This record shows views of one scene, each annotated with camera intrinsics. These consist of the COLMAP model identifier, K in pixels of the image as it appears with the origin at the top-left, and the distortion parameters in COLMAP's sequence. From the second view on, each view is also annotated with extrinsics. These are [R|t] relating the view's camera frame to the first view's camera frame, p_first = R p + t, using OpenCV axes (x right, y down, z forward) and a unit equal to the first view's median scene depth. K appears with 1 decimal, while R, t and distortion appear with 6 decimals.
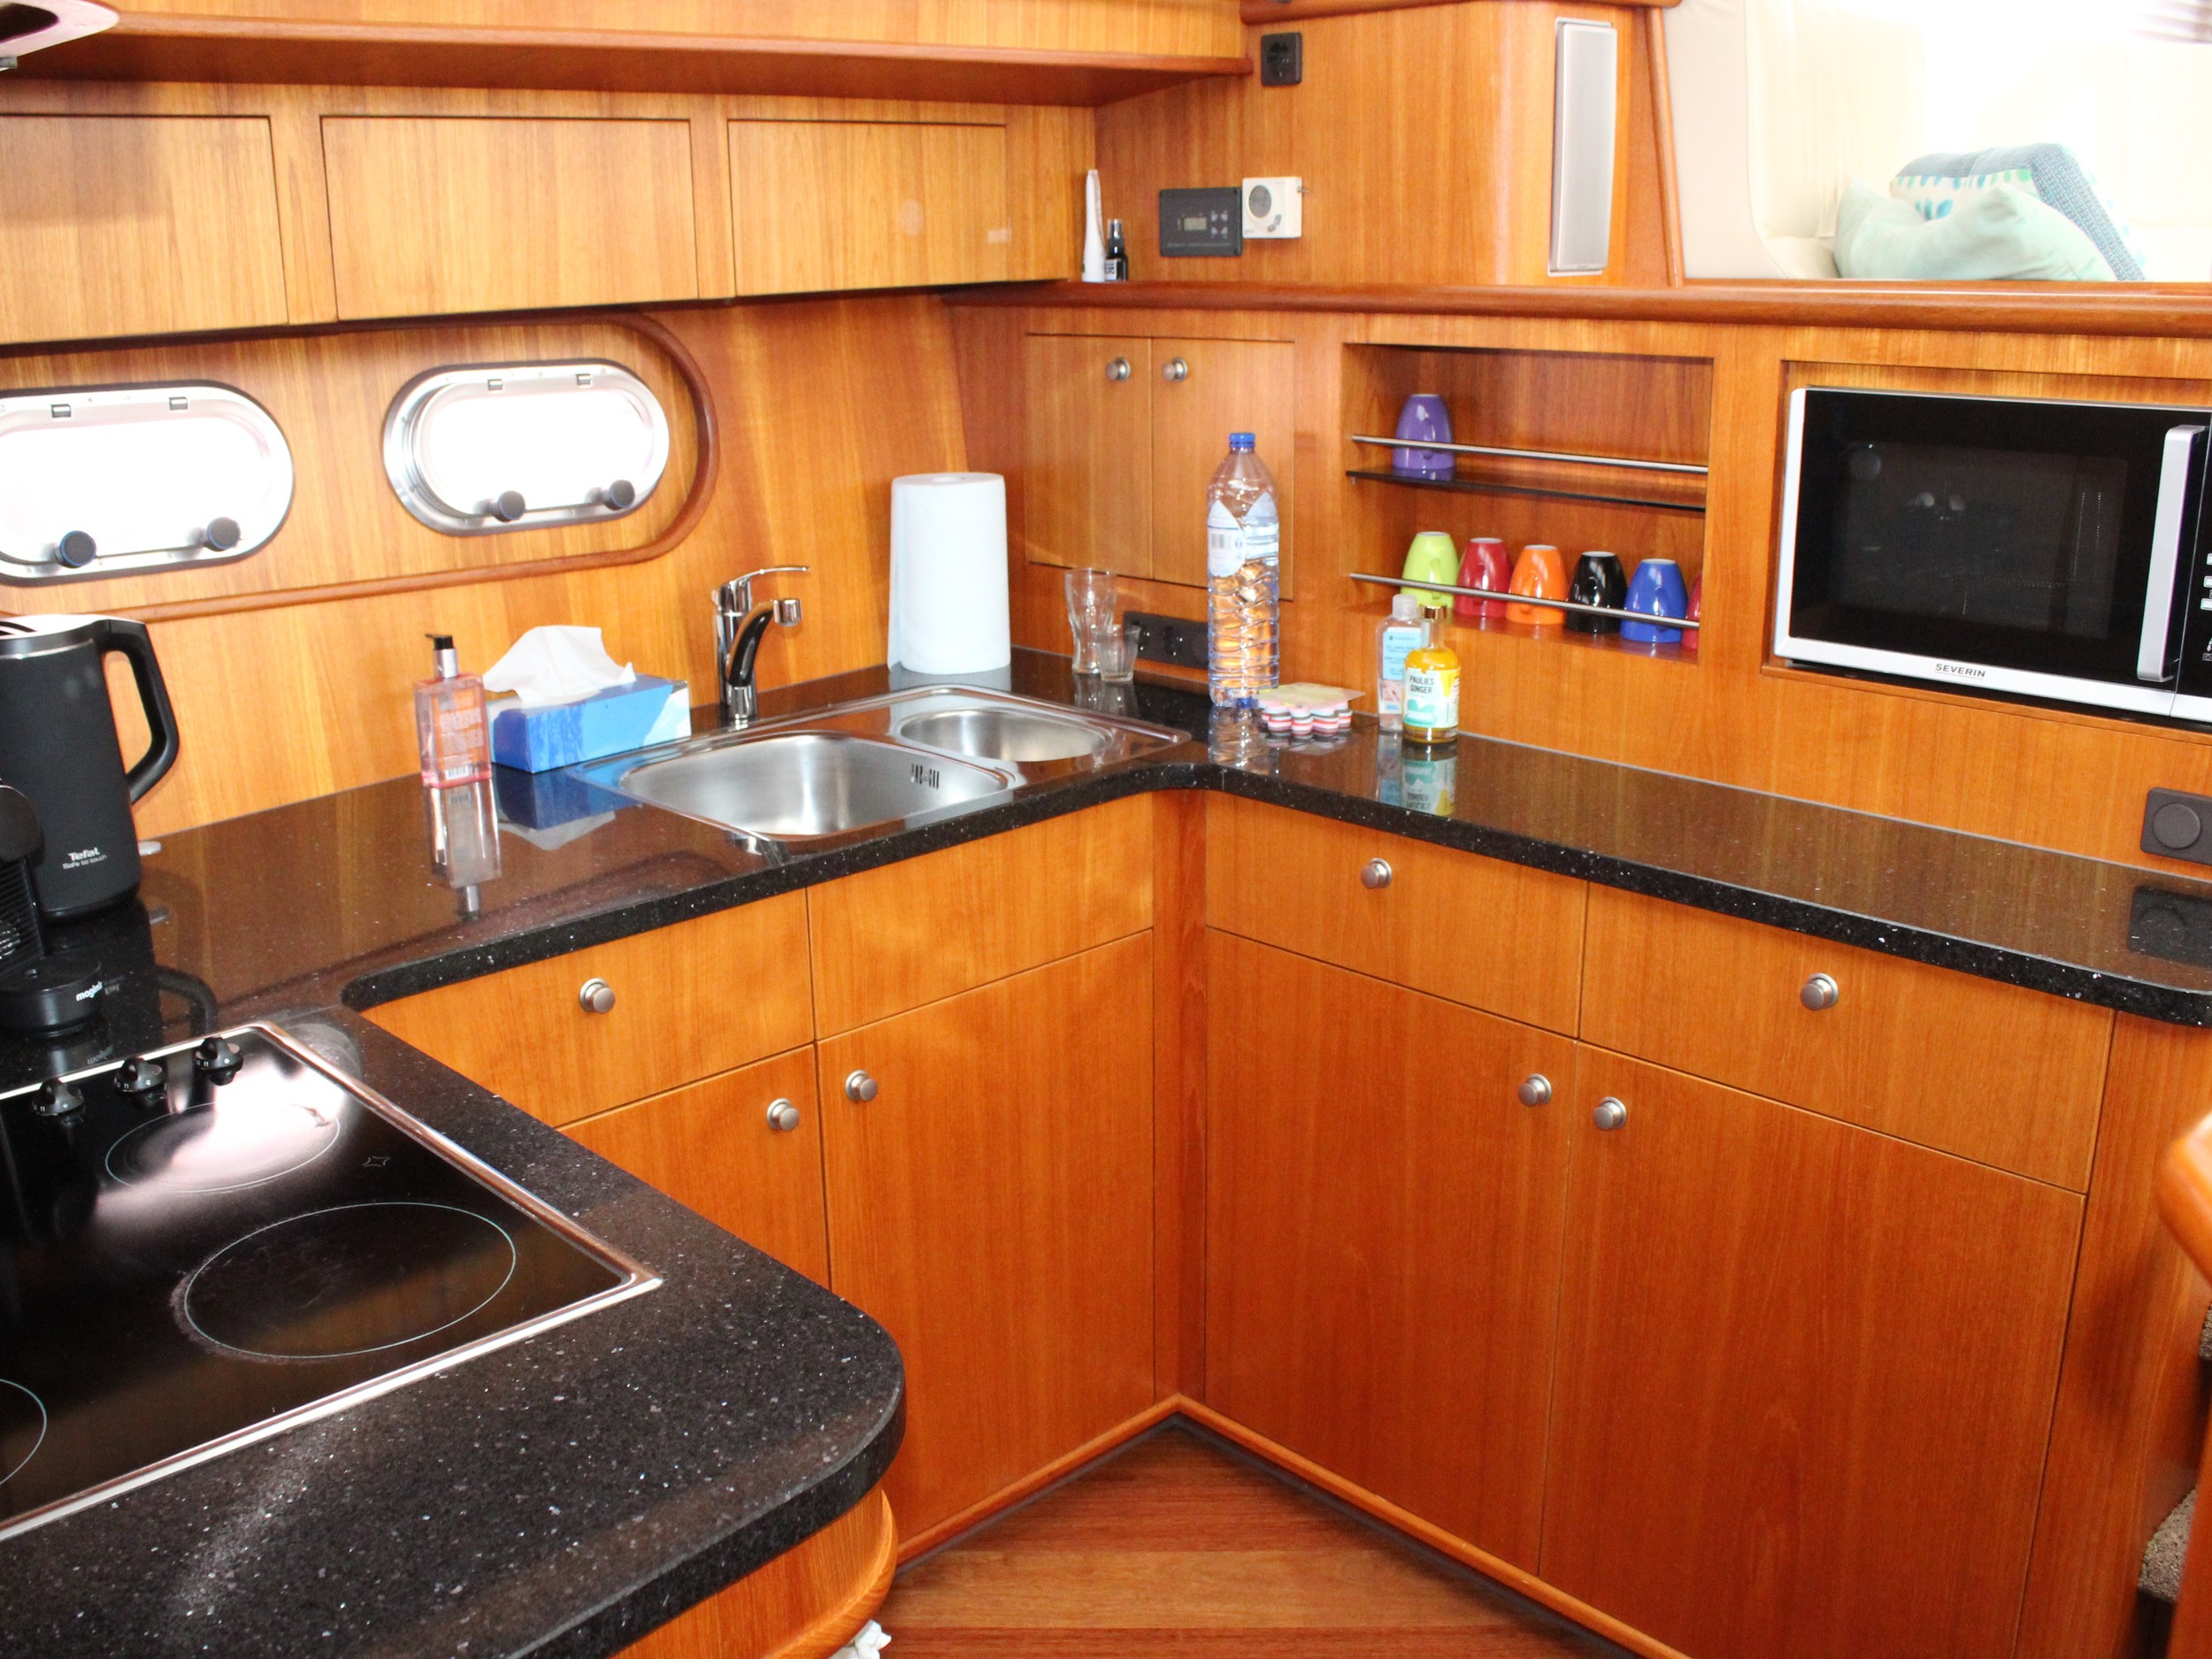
lens RADIAL K [[2063.2, 0, 1107.6], [0, 2063.2, 831.4], [0, 0, 1]] dist [-0.151916, 0.006244]
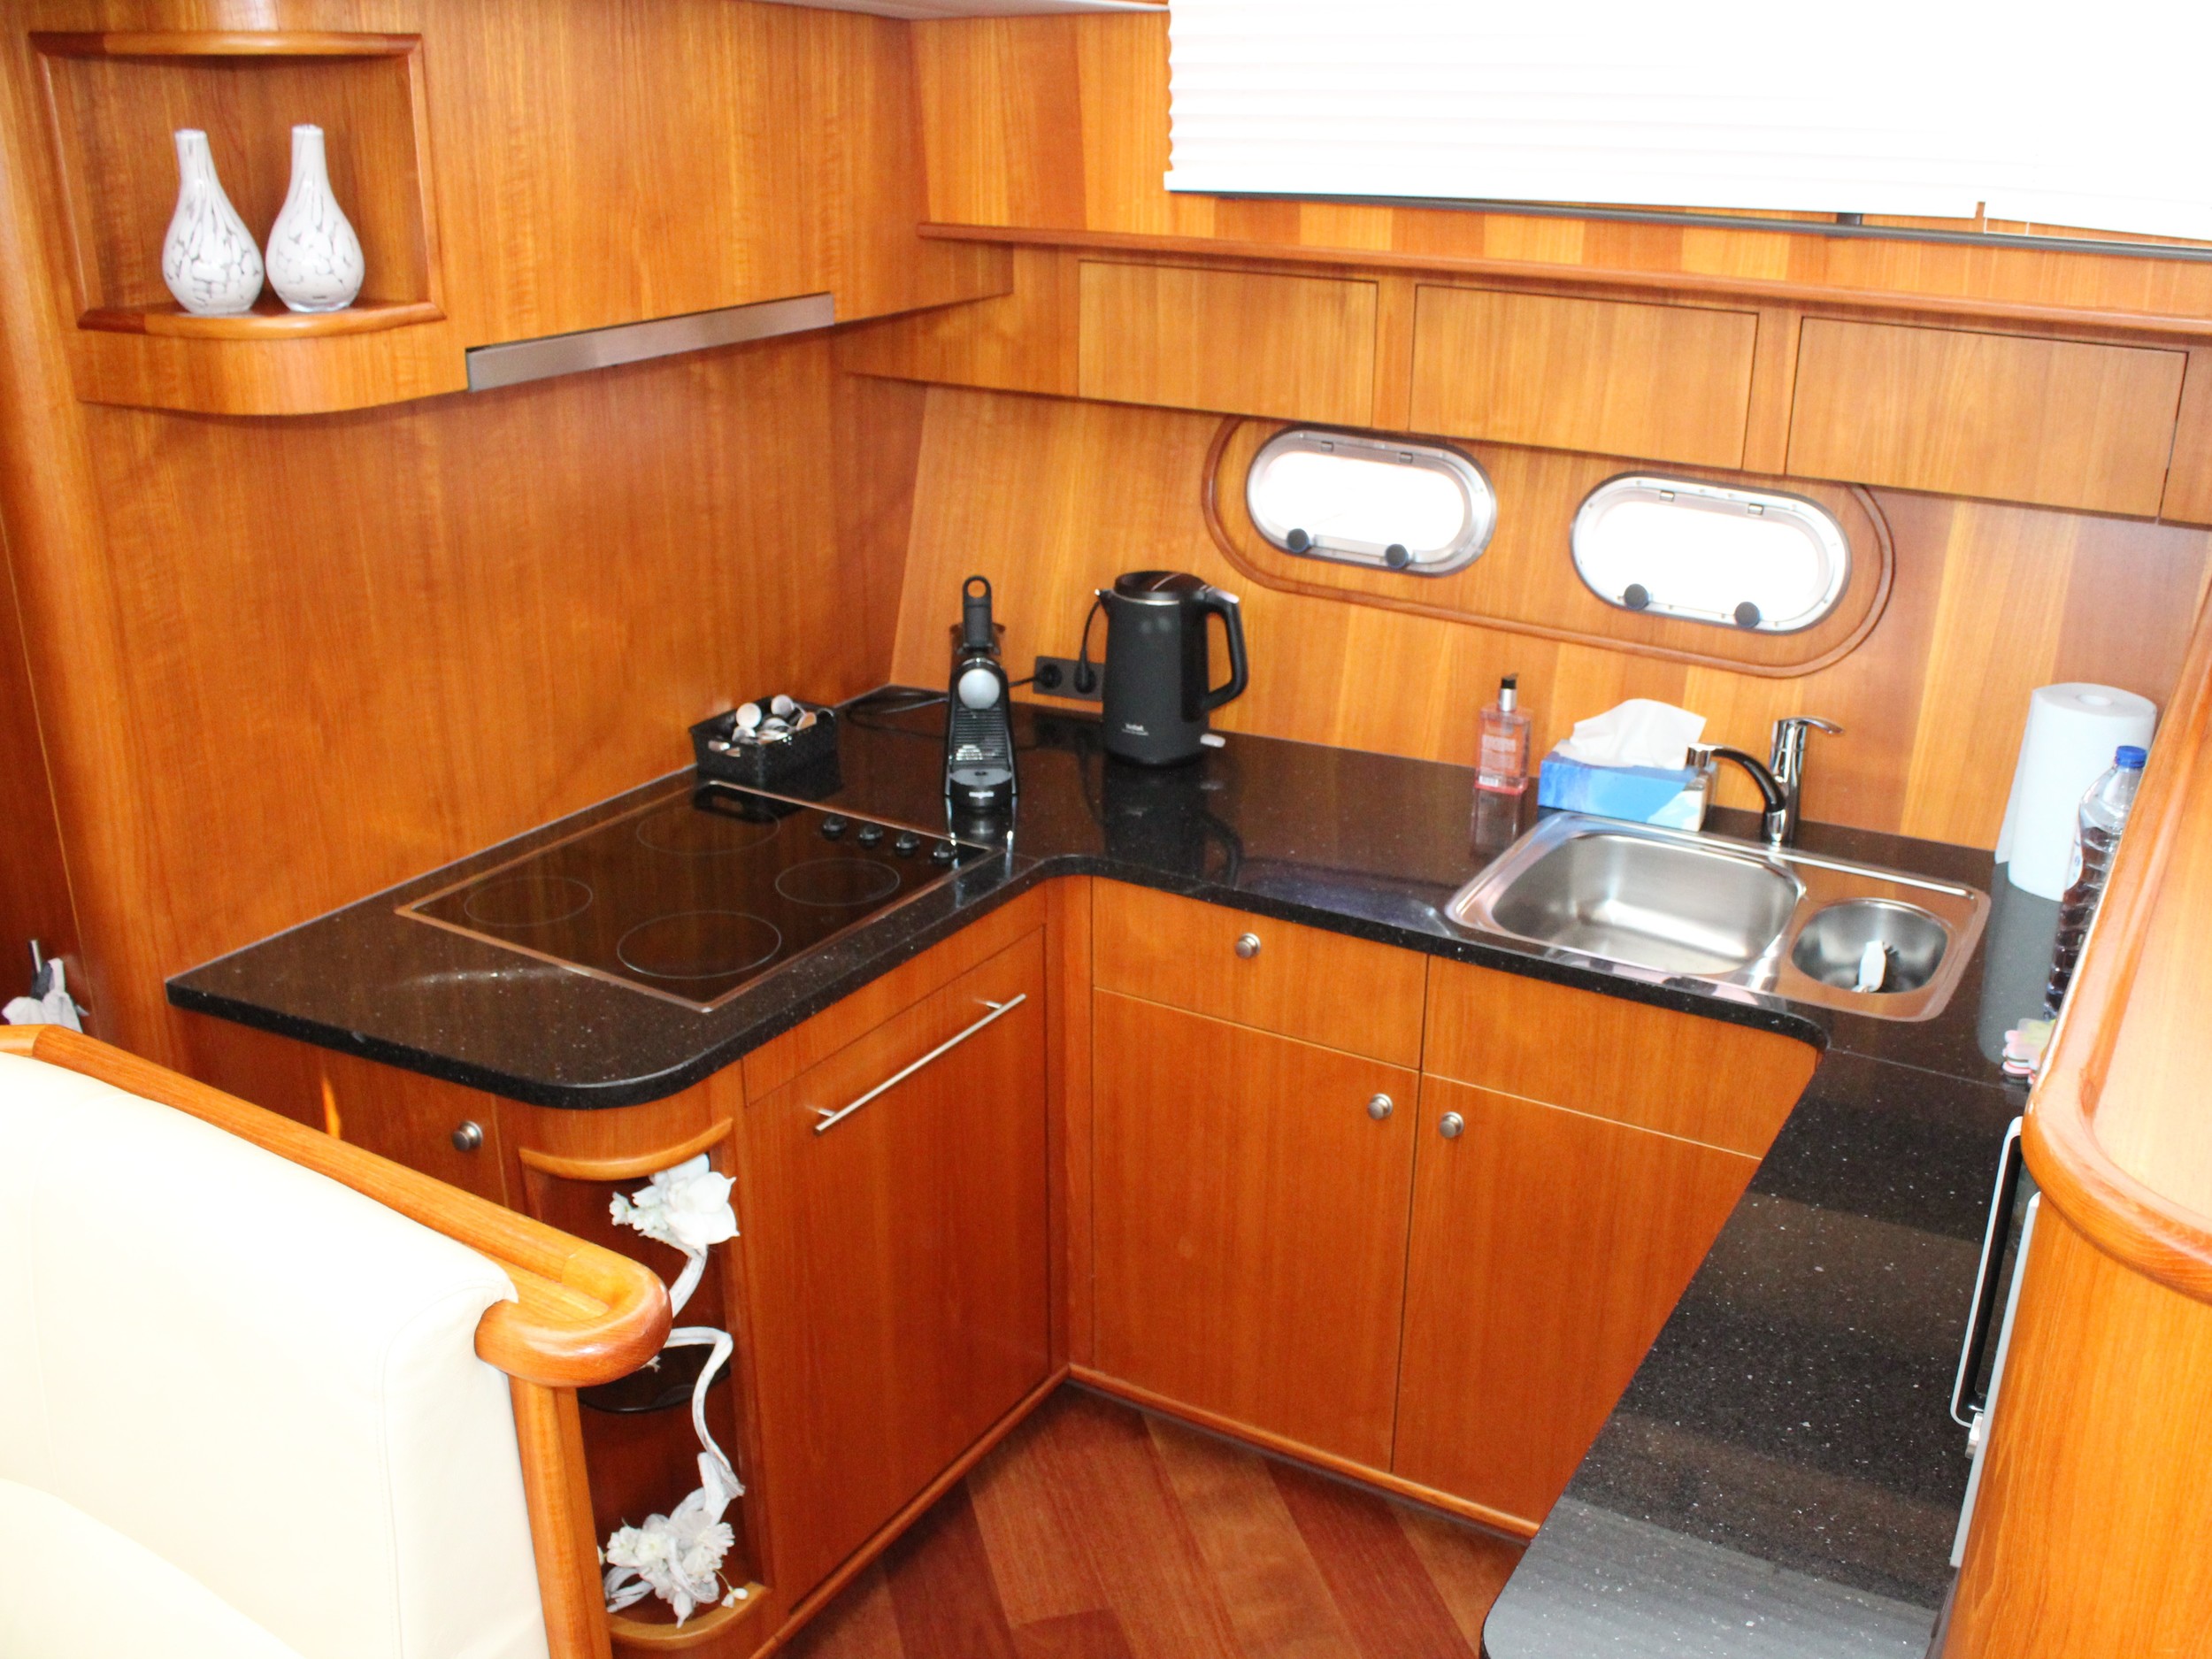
lens RADIAL K [[2063.2, 0, 1107.6], [0, 2063.2, 831.4], [0, 0, 1]] dist [-0.151916, 0.006244]
pose [[0.255910, 0.365764, -0.894833, 0.807956], [-0.282674, 0.913513, 0.292558, -0.317046], [0.924449, 0.178078, 0.337169, 0.343999]]
